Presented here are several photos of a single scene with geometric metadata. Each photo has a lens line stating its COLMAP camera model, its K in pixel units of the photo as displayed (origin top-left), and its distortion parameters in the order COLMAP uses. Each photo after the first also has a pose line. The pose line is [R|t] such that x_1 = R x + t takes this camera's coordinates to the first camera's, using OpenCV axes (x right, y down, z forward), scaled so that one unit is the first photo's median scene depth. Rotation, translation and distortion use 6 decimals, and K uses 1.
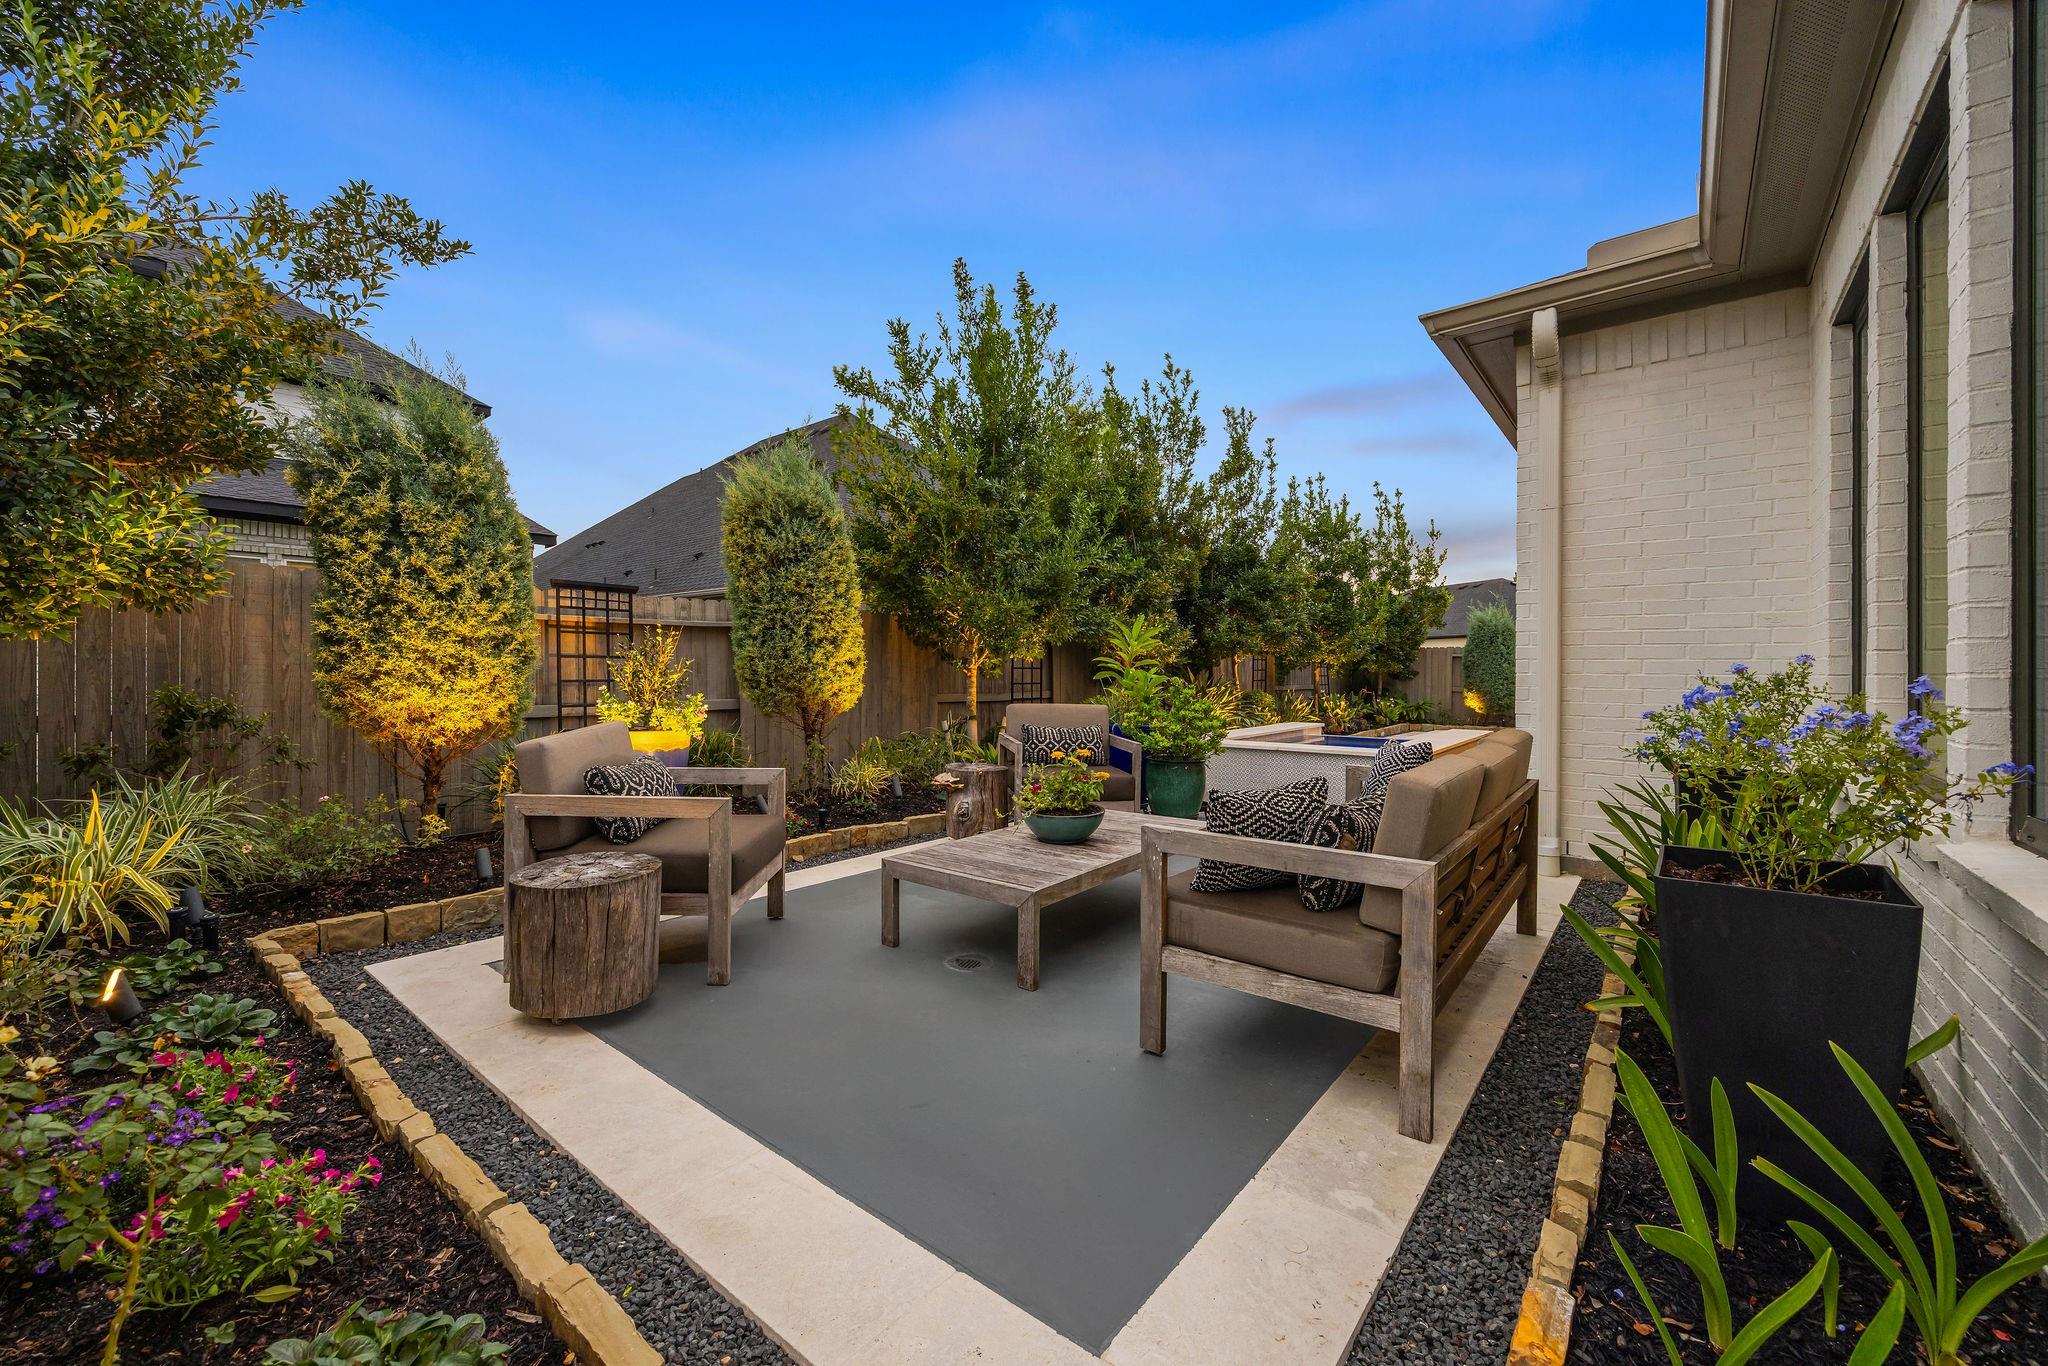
lens RADIAL K [[813.3, 0, 1013.1], [0, 813.3, 675.0], [0, 0, 1]] dist [-0.012484, 0.000043]
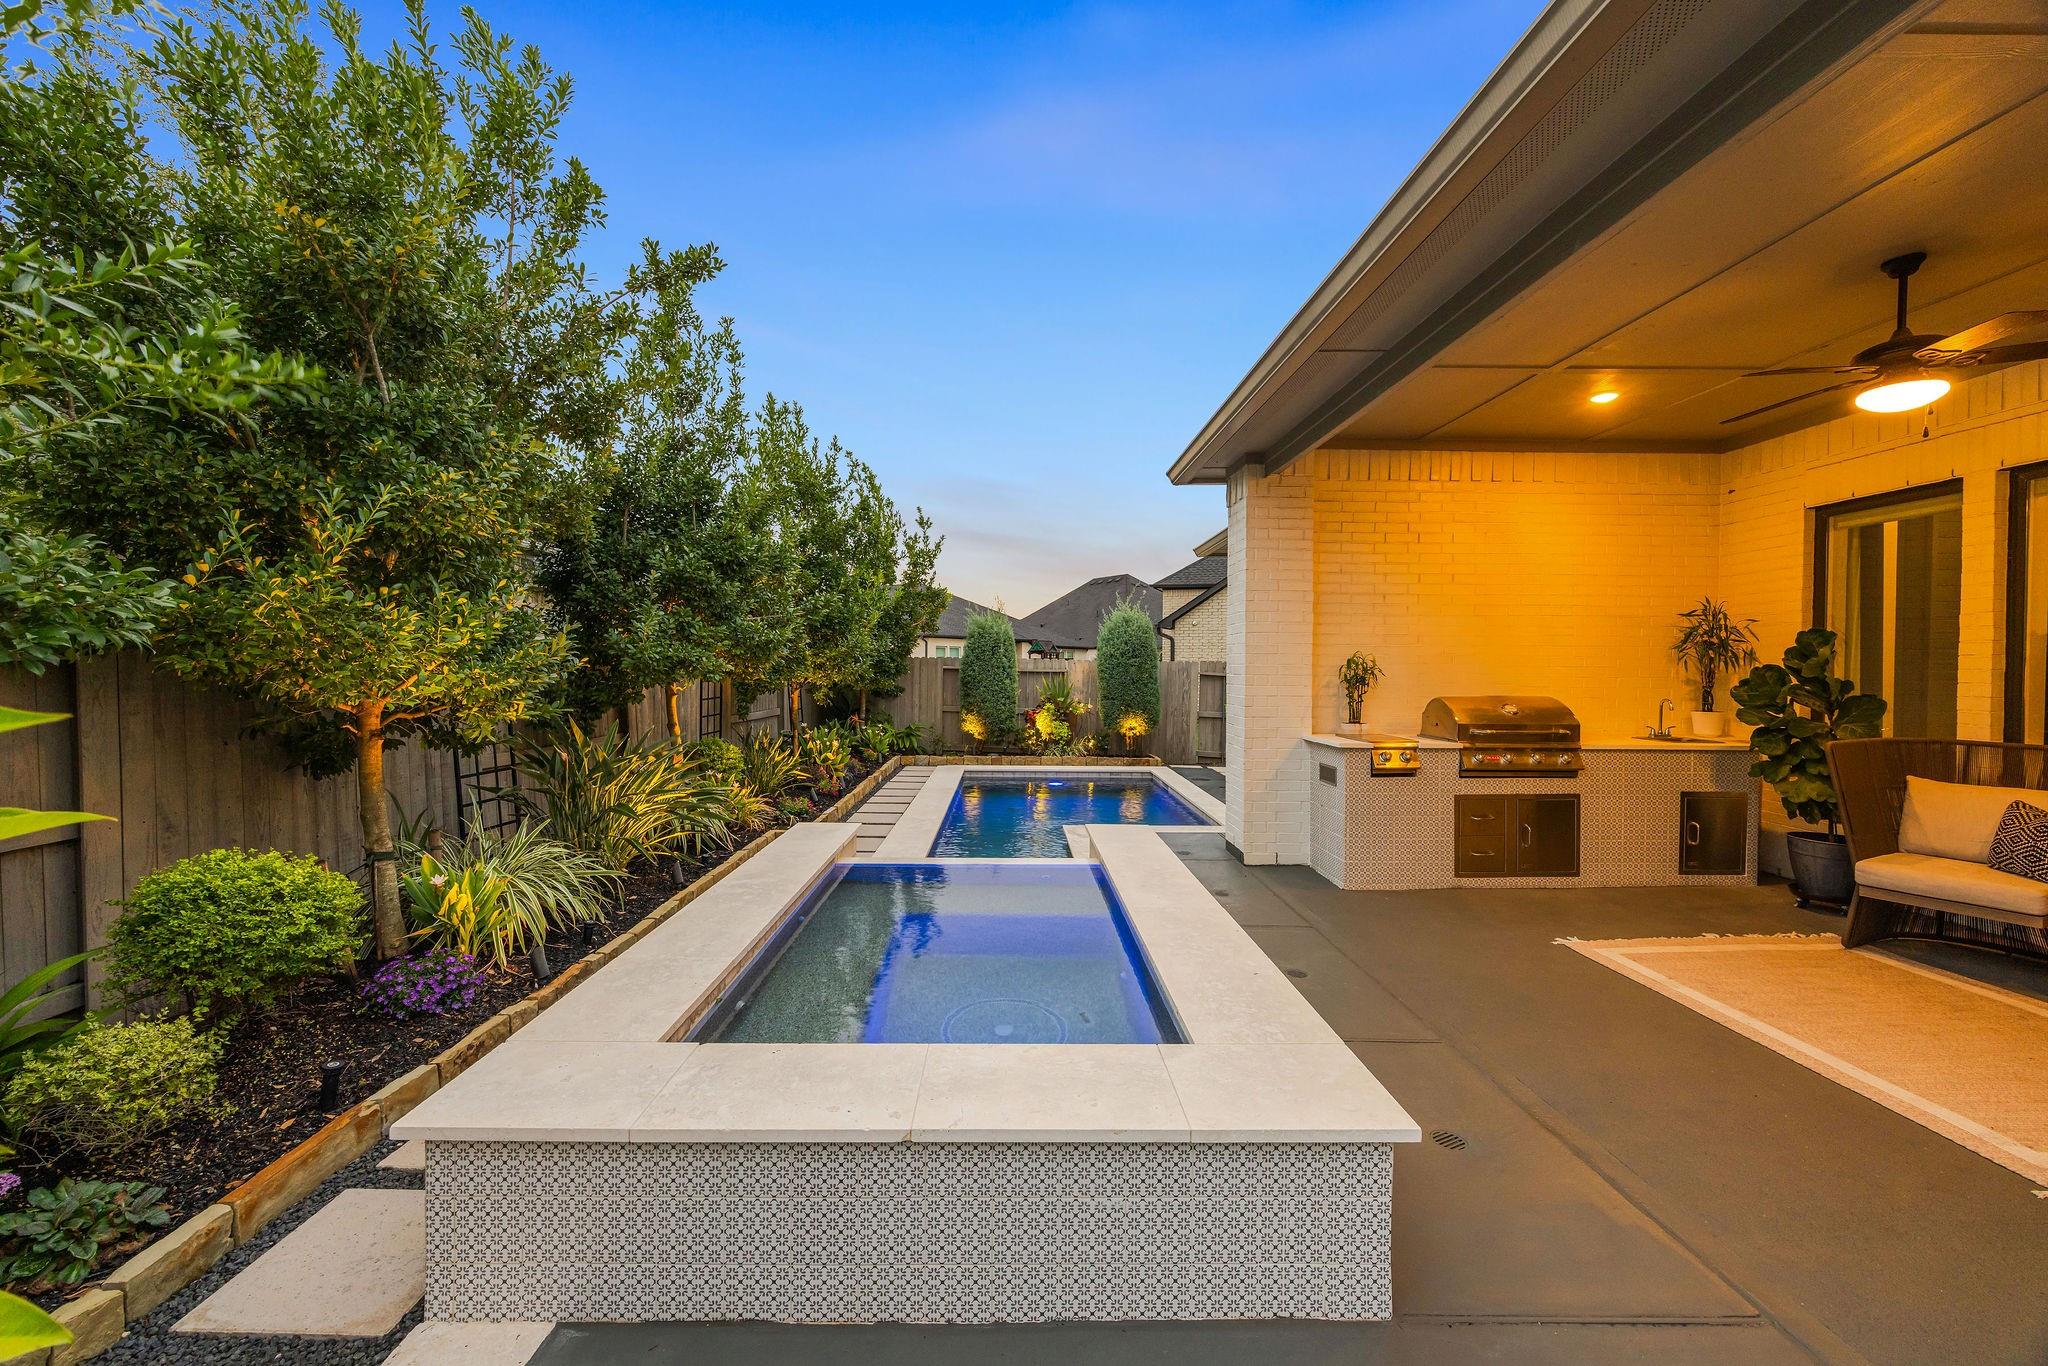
lens RADIAL K [[813.3, 0, 1013.1], [0, 813.3, 675.0], [0, 0, 1]] dist [-0.012484, 0.000043]
pose [[0.777877, -0.006495, 0.628383, 0.114341], [0.002410, 0.999970, 0.007352, -0.032135], [-0.628412, -0.004205, 0.777870, 0.452215]]
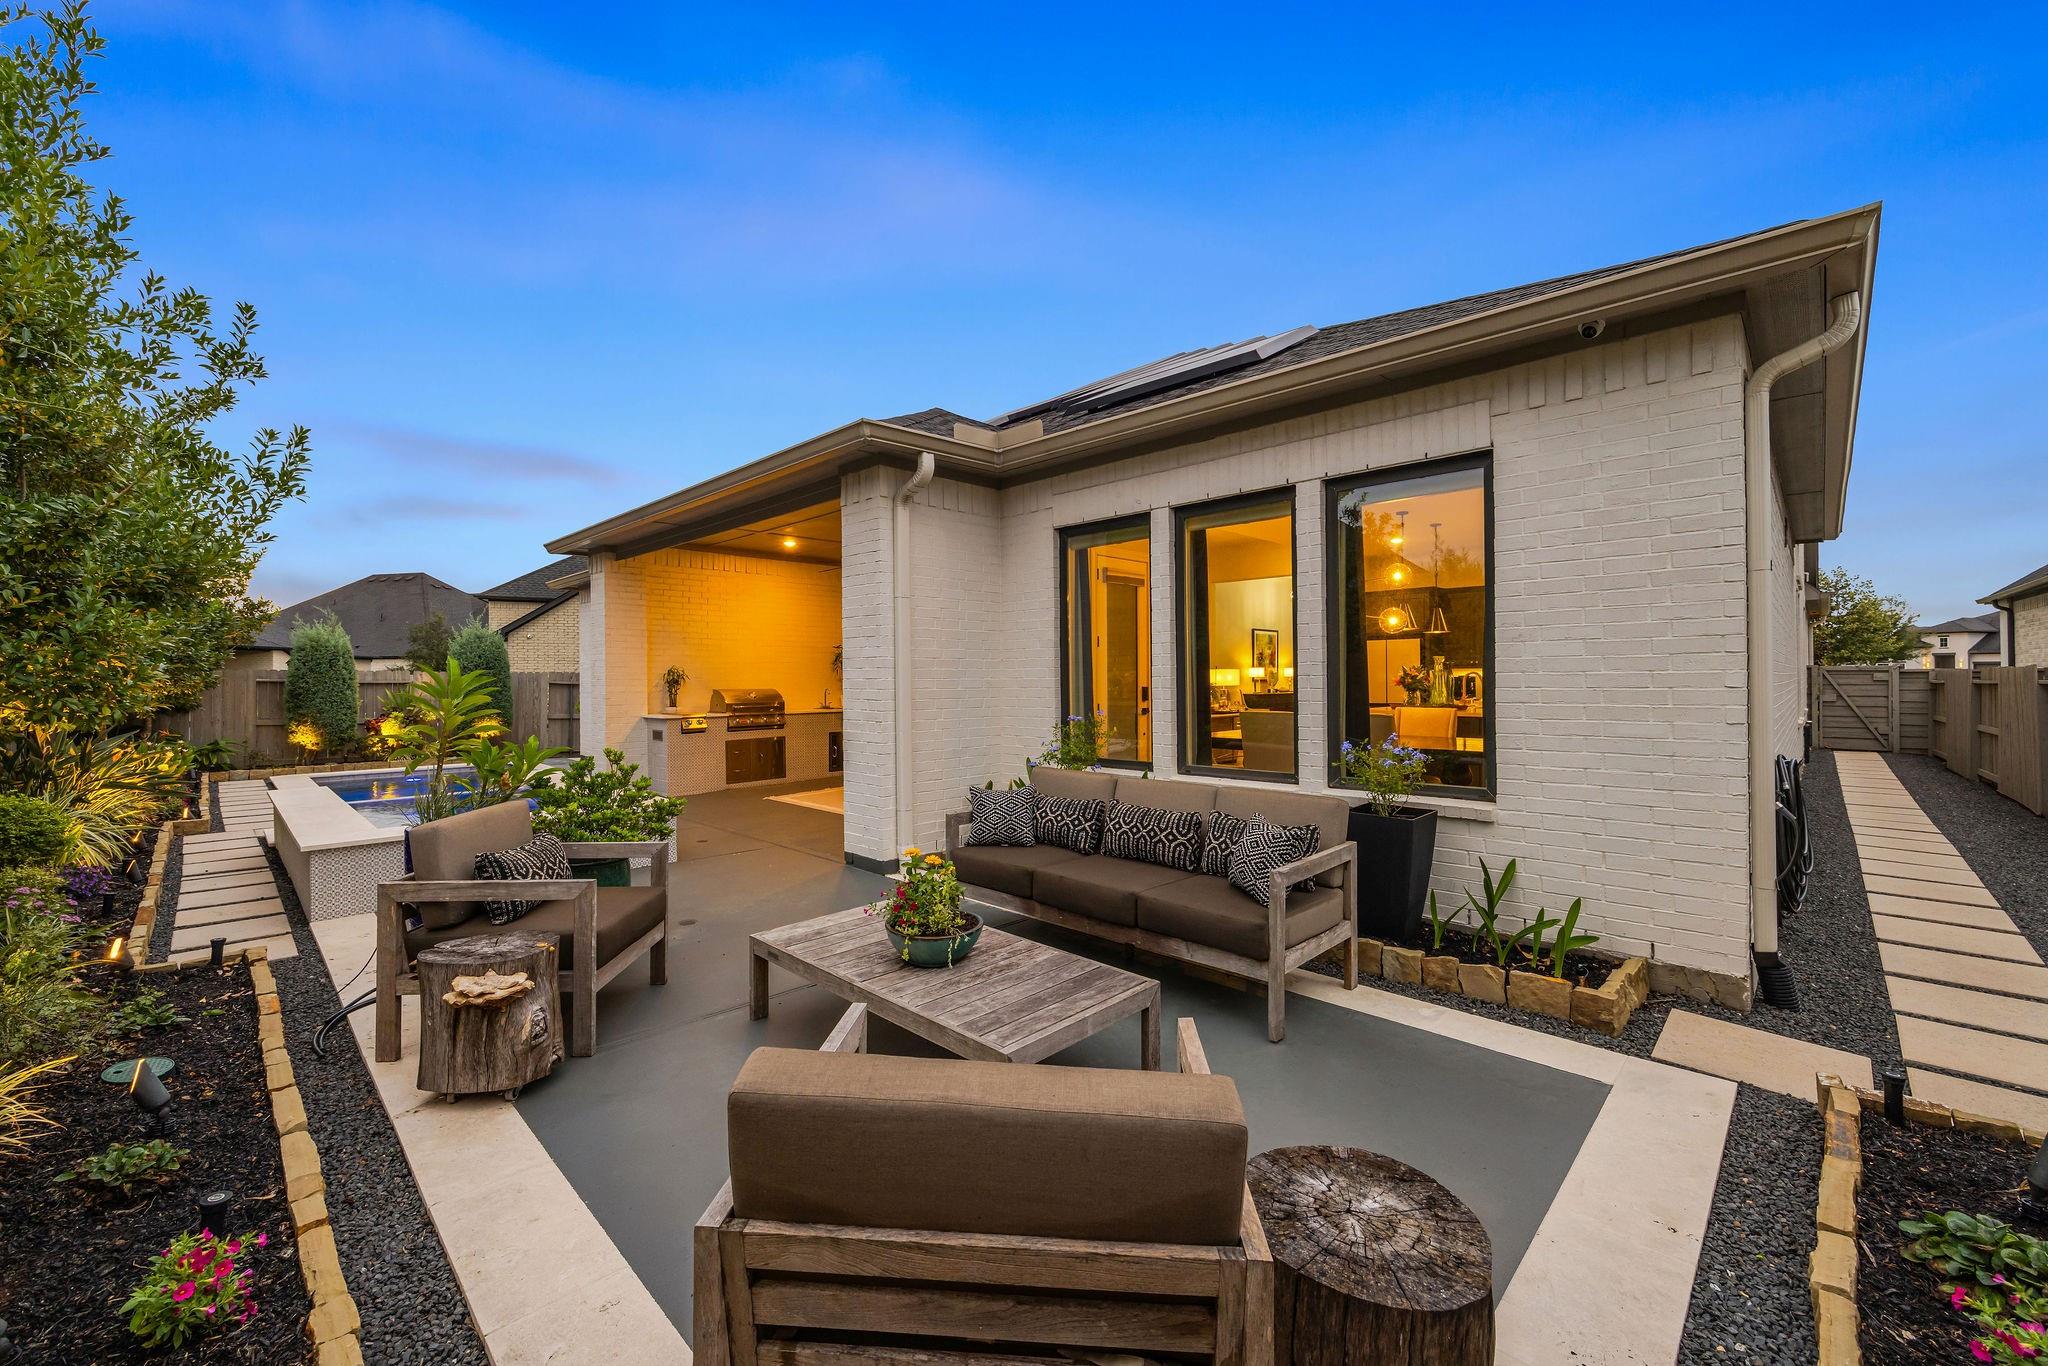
lens RADIAL K [[813.3, 0, 1013.1], [0, 813.3, 675.0], [0, 0, 1]] dist [-0.012484, 0.000043]
pose [[0.108487, -0.003076, 0.994093, -0.234420], [0.014714, 0.999891, 0.001489, -0.028006], [-0.993989, 0.014466, 0.108521, 0.250366]]
